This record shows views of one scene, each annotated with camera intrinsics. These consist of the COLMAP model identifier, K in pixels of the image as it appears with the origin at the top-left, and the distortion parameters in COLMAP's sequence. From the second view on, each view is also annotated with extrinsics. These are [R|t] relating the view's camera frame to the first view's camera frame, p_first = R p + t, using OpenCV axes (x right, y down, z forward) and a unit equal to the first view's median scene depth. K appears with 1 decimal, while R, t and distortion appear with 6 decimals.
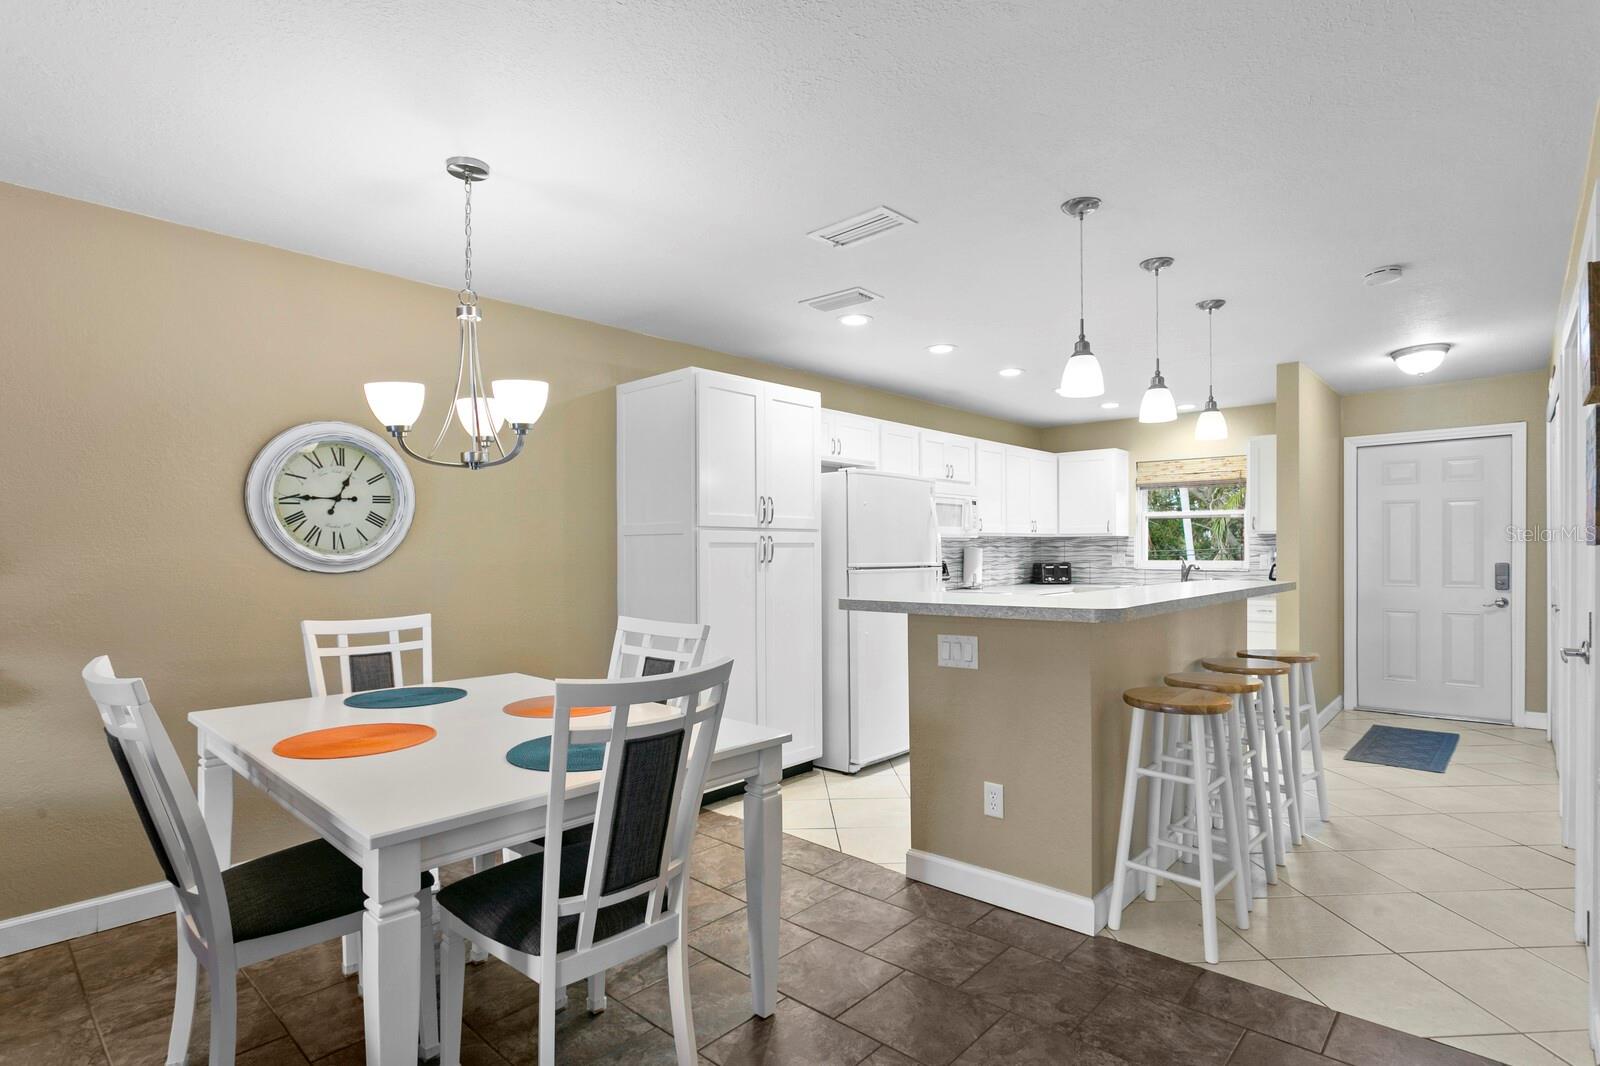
lens RADIAL K [[793.7, 0, 803.2], [0, 793.7, 553.5], [0, 0, 1]] dist [-0.018602, 0.008307]
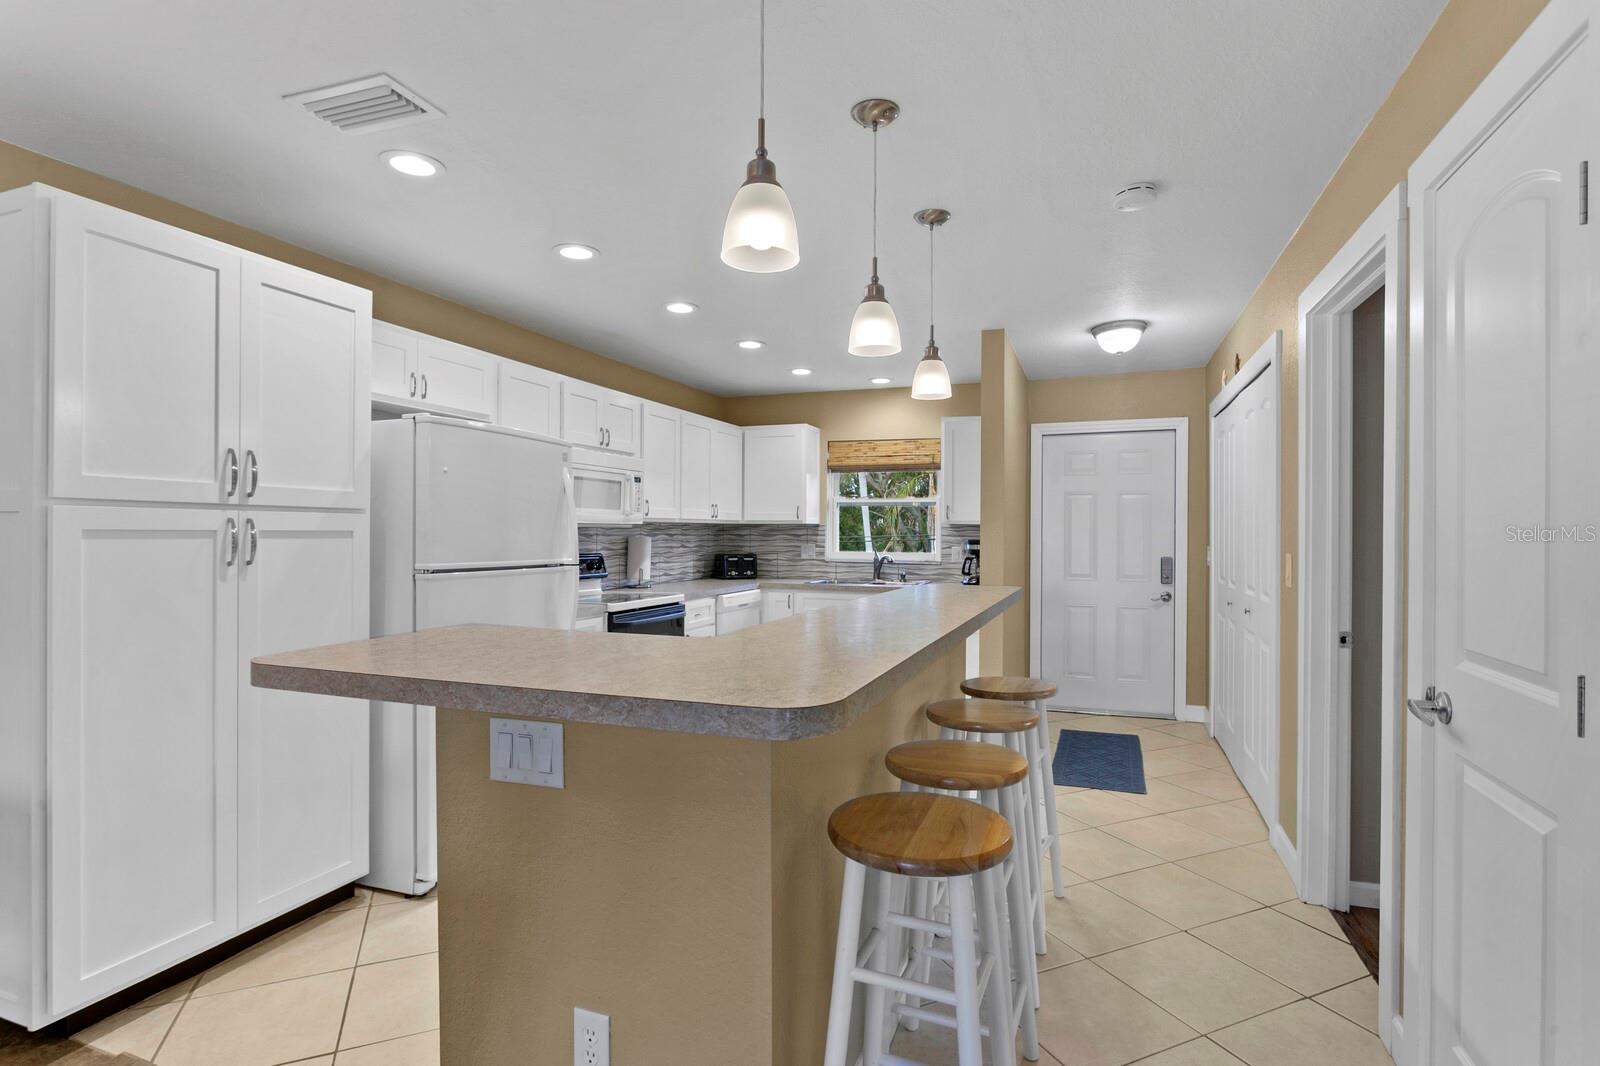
lens RADIAL K [[793.7, 0, 808.4], [0, 793.7, 536.9], [0, 0, 1]] dist [-0.018602, 0.008307]
pose [[0.927148, 0.007591, 0.374618, 0.102086], [-0.007626, 0.999970, -0.001389, -0.009681], [-0.374617, -0.001569, 0.927178, 0.273686]]
